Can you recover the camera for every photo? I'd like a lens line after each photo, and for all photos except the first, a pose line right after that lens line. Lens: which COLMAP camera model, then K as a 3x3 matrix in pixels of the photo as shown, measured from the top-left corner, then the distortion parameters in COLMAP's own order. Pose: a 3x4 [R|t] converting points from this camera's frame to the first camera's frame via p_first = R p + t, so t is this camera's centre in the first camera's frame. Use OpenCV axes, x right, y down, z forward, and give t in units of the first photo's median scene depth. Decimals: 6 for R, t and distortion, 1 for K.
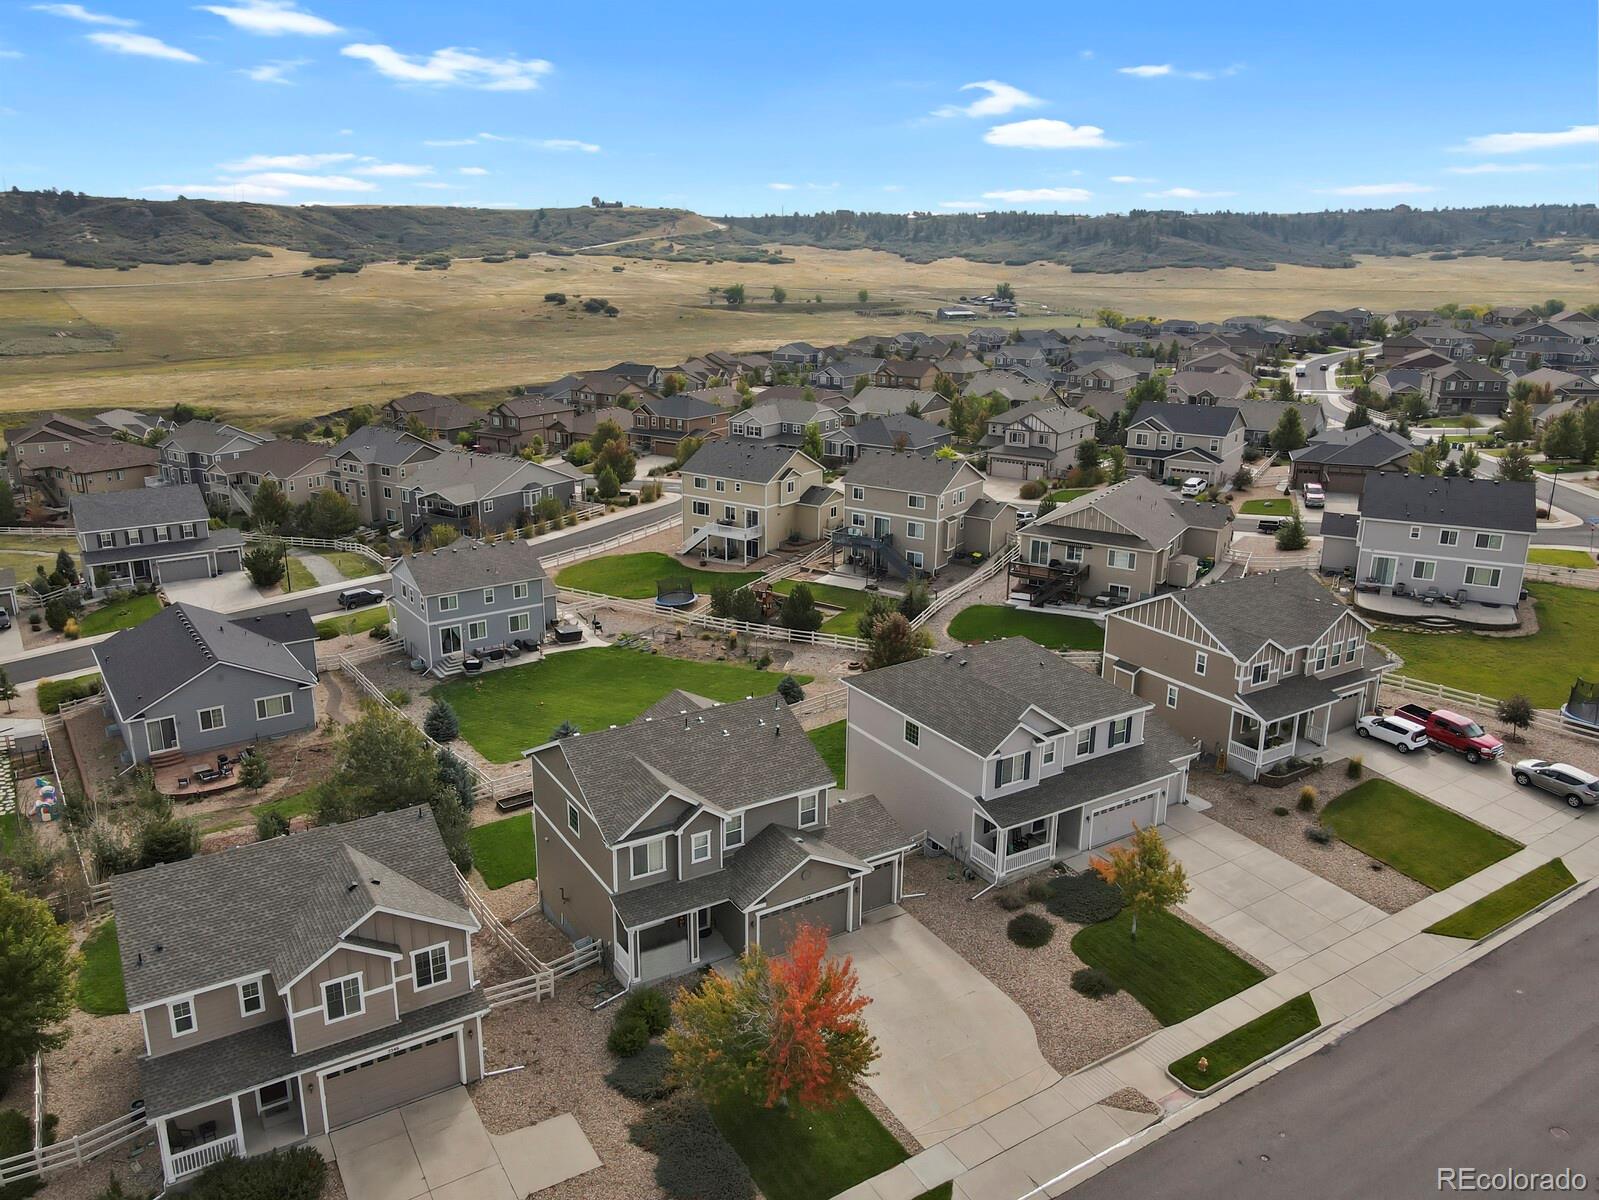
lens RADIAL K [[1170.2, 0, 796.2], [0, 1170.2, 600.7], [0, 0, 1]] dist [0.009093, 0.012192]
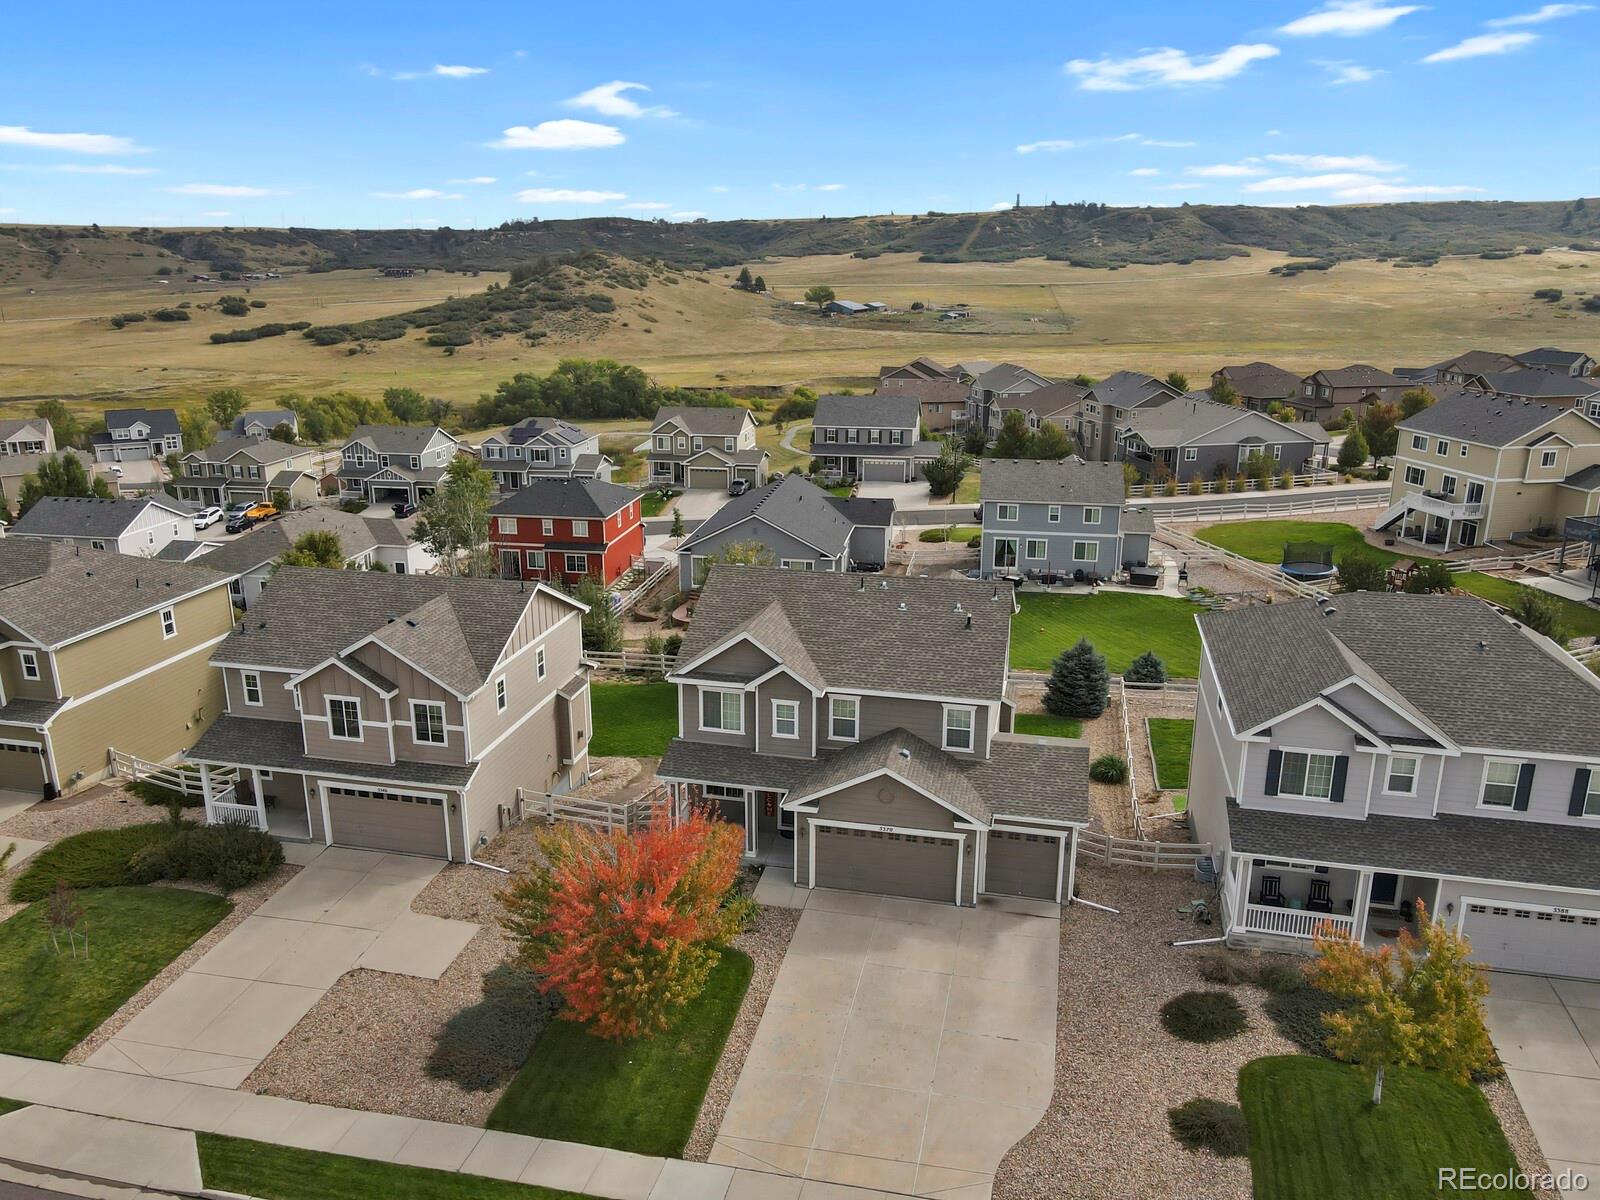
lens RADIAL K [[1170.9, 0, 800.0], [0, 1170.9, 599.1], [0, 0, 1]] dist [0.009093, 0.012192]
pose [[0.709037, 0.191079, -0.678790, 0.211362], [-0.197743, 0.977843, 0.068709, 0.034526], [0.676879, 0.085509, 0.731111, 0.196099]]
